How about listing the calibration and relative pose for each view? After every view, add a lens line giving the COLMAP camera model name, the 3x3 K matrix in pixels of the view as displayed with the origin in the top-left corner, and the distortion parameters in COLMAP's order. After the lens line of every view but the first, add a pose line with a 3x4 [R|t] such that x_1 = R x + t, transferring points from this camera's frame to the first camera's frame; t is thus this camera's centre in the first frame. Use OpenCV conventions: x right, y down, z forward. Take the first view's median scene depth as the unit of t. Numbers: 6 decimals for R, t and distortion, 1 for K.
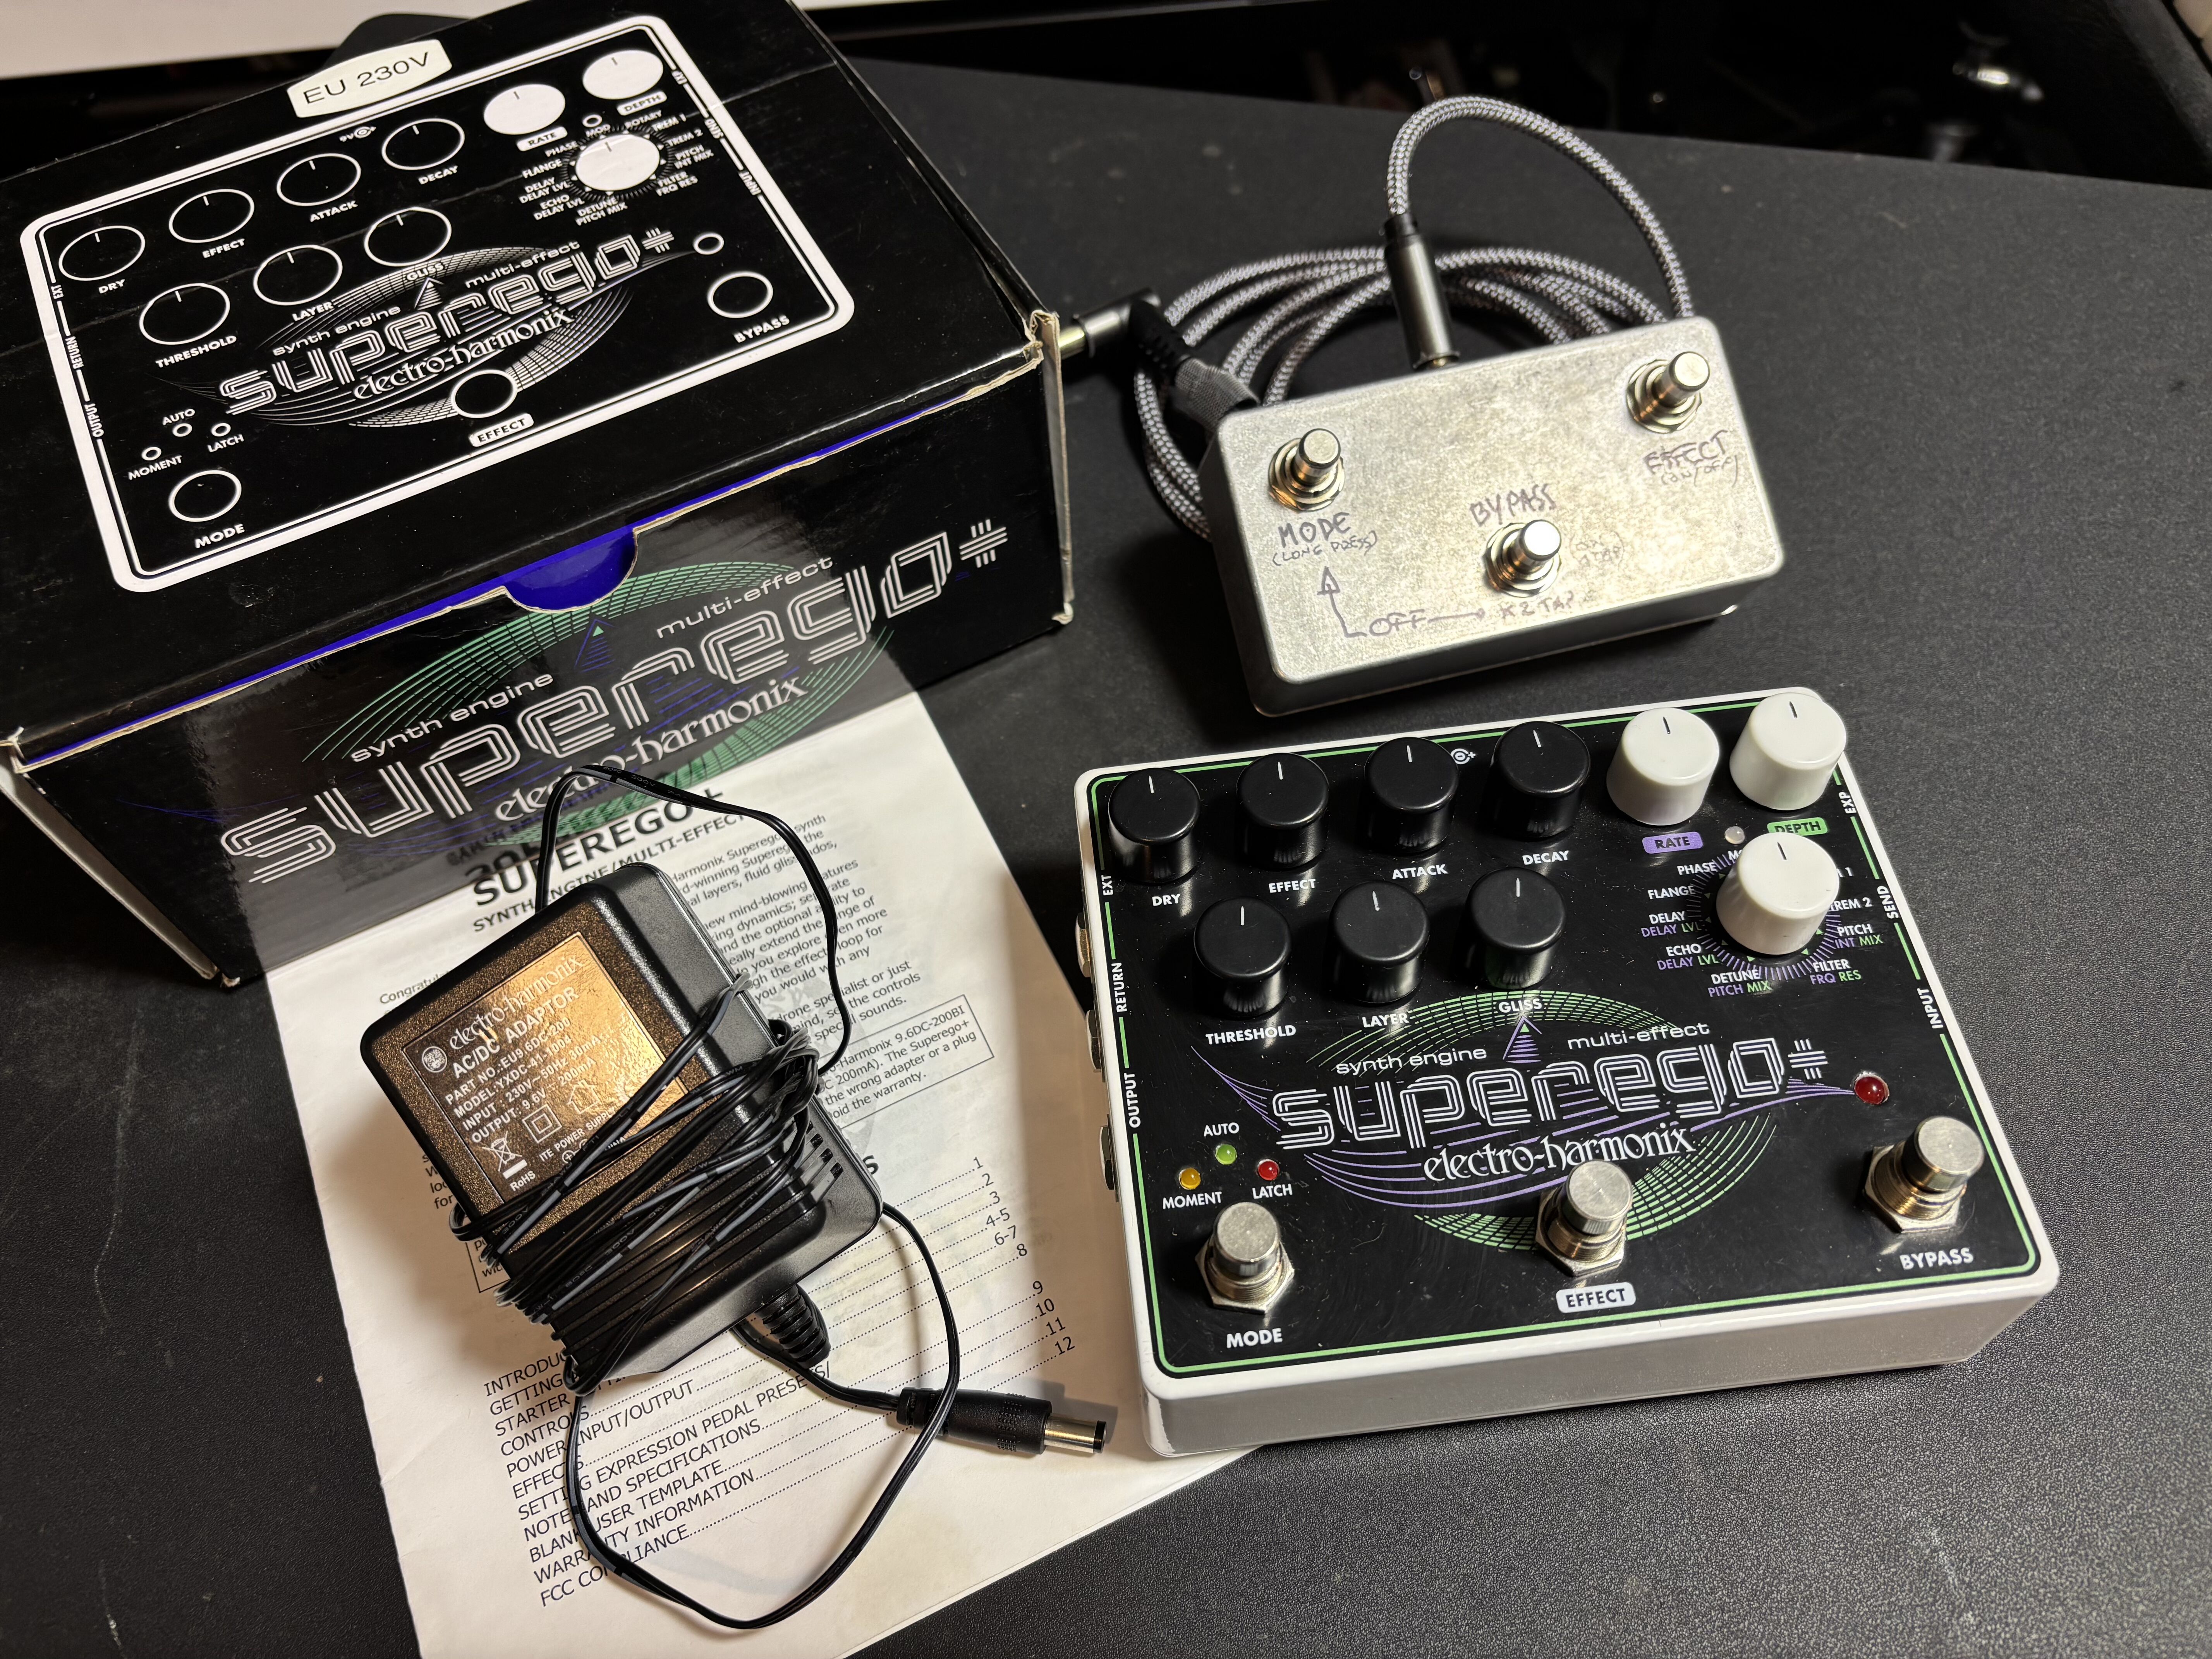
lens RADIAL K [[1670.8, 0, 1107.8], [0, 1670.8, 792.0], [0, 0, 1]] dist [0.050109, 0.004643]
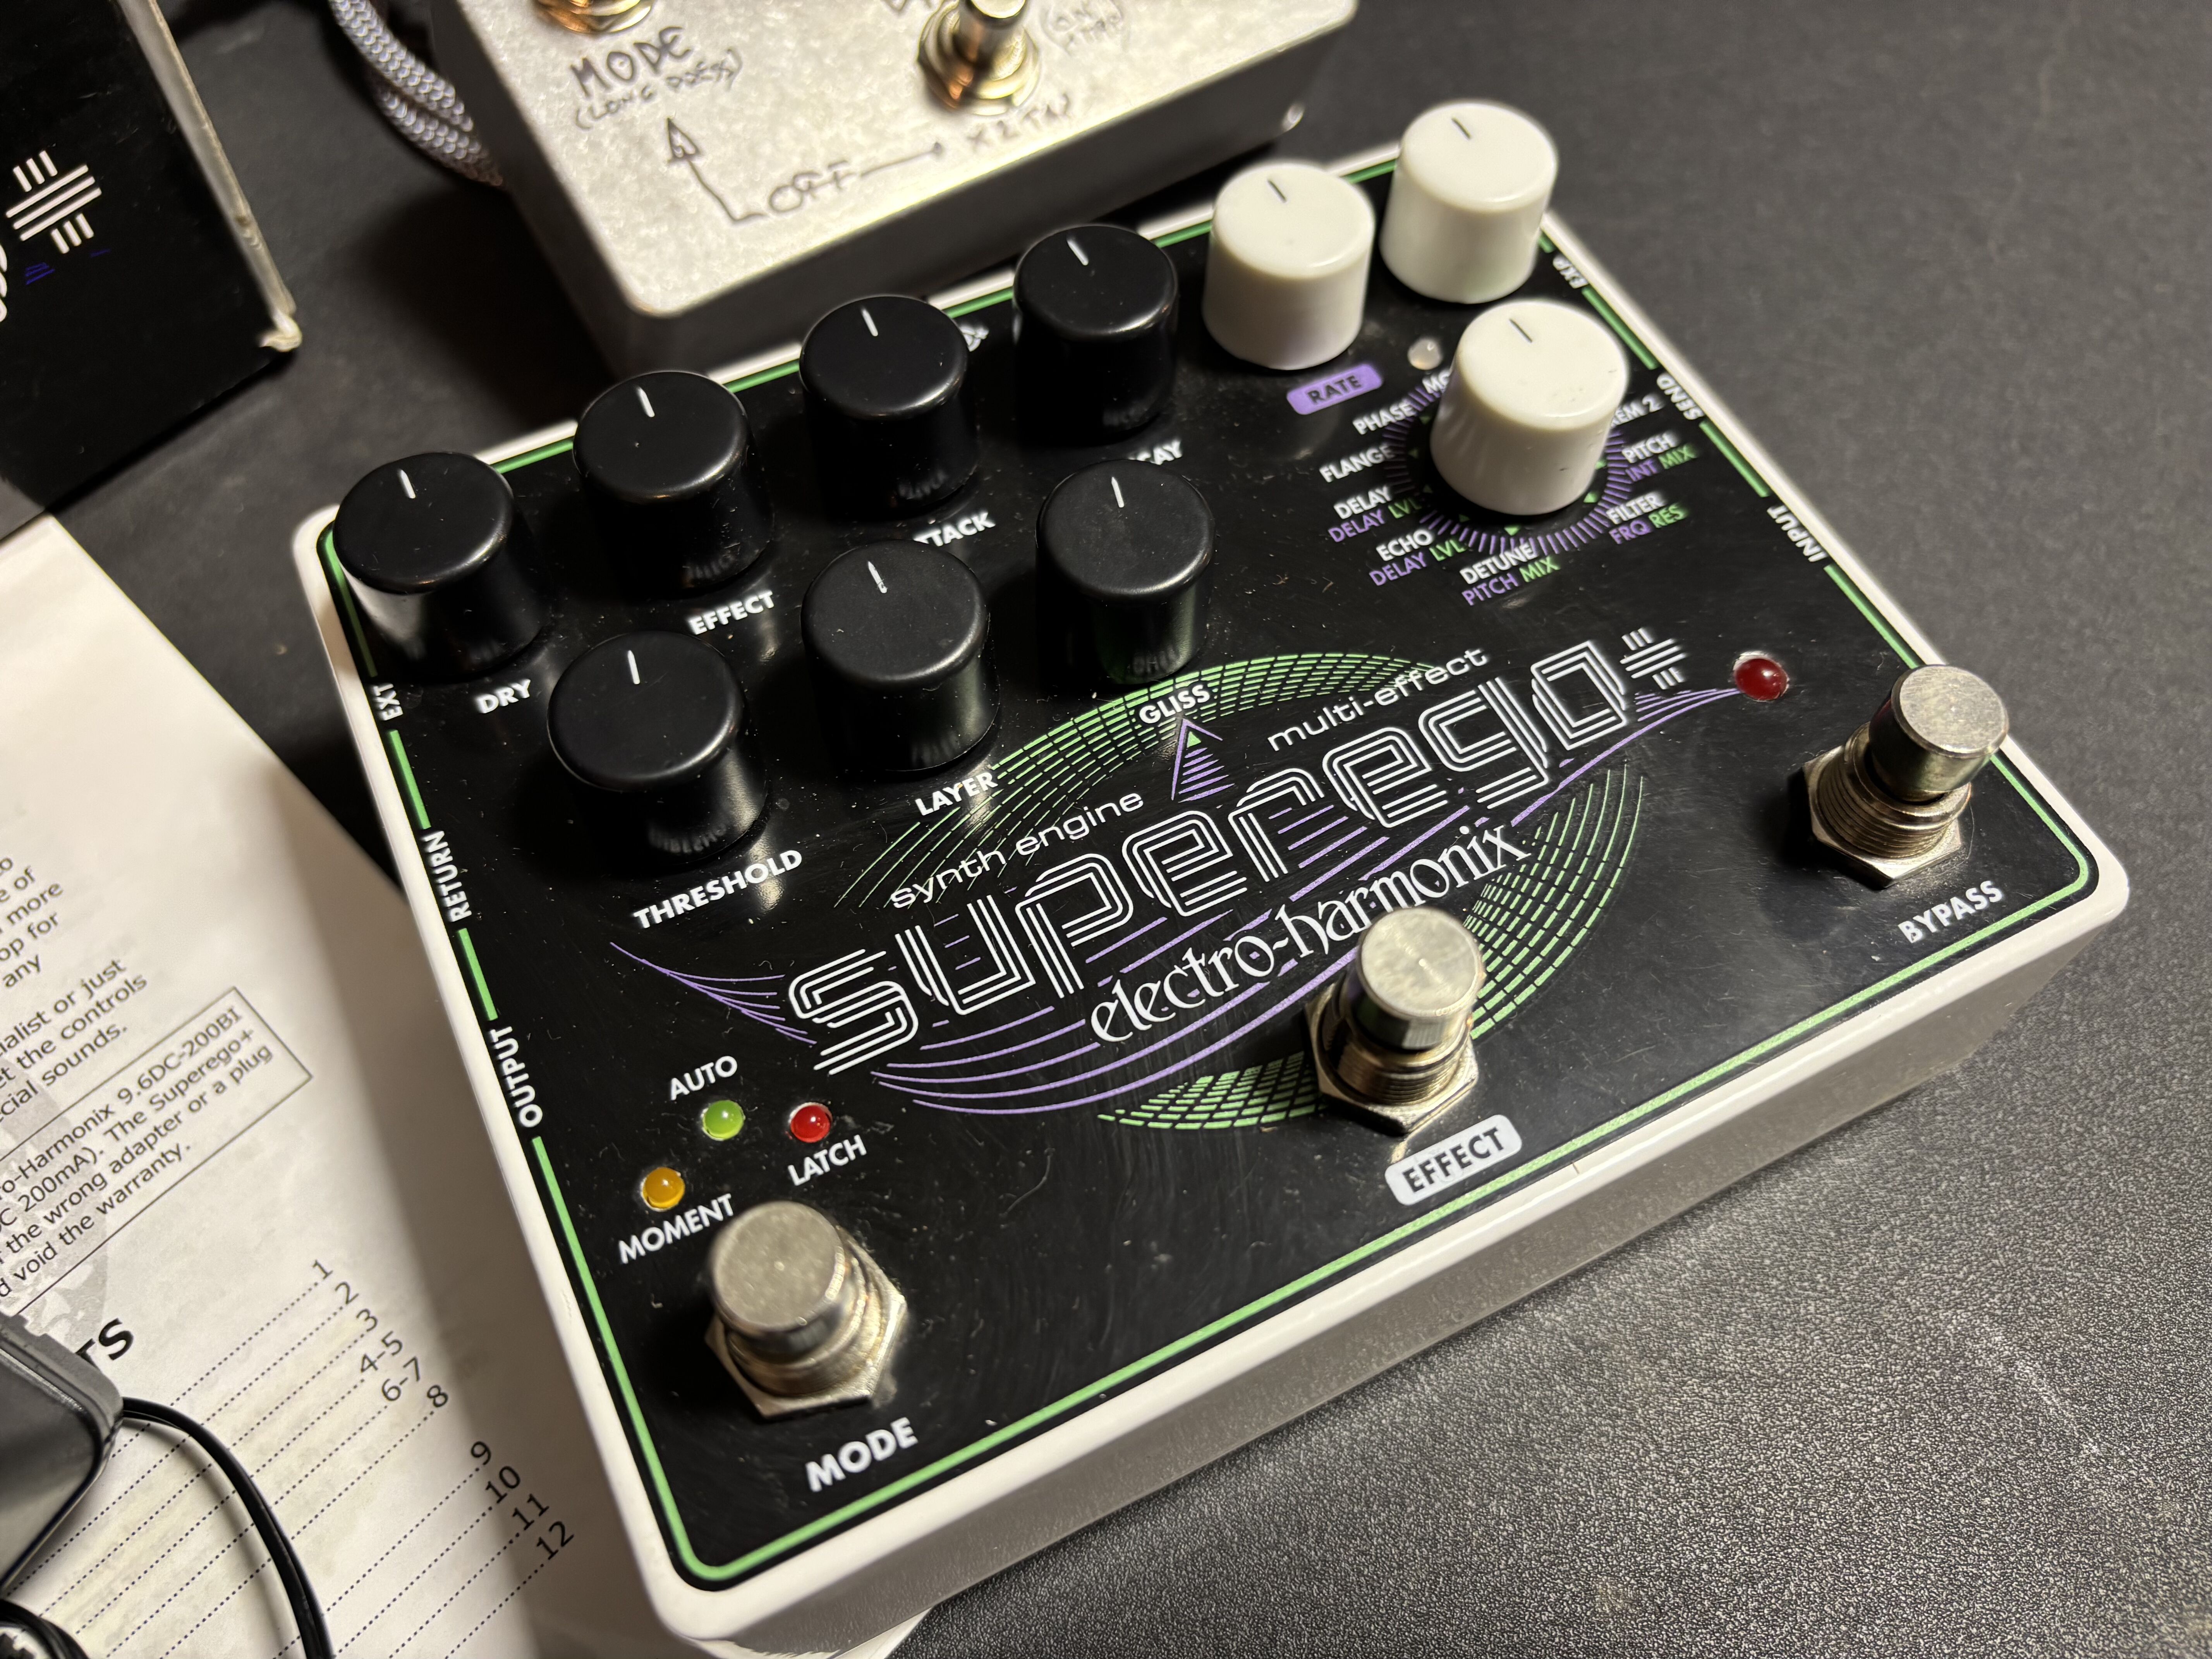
lens RADIAL K [[1684.6, 0, 1031.5], [0, 1684.6, 829.5], [0, 0, 1]] dist [0.253211, -0.449265]
pose [[0.941499, -0.275481, 0.194138, 0.067179], [0.261298, 0.960498, 0.095740, 0.086909], [-0.212844, -0.039411, 0.976291, 0.389146]]
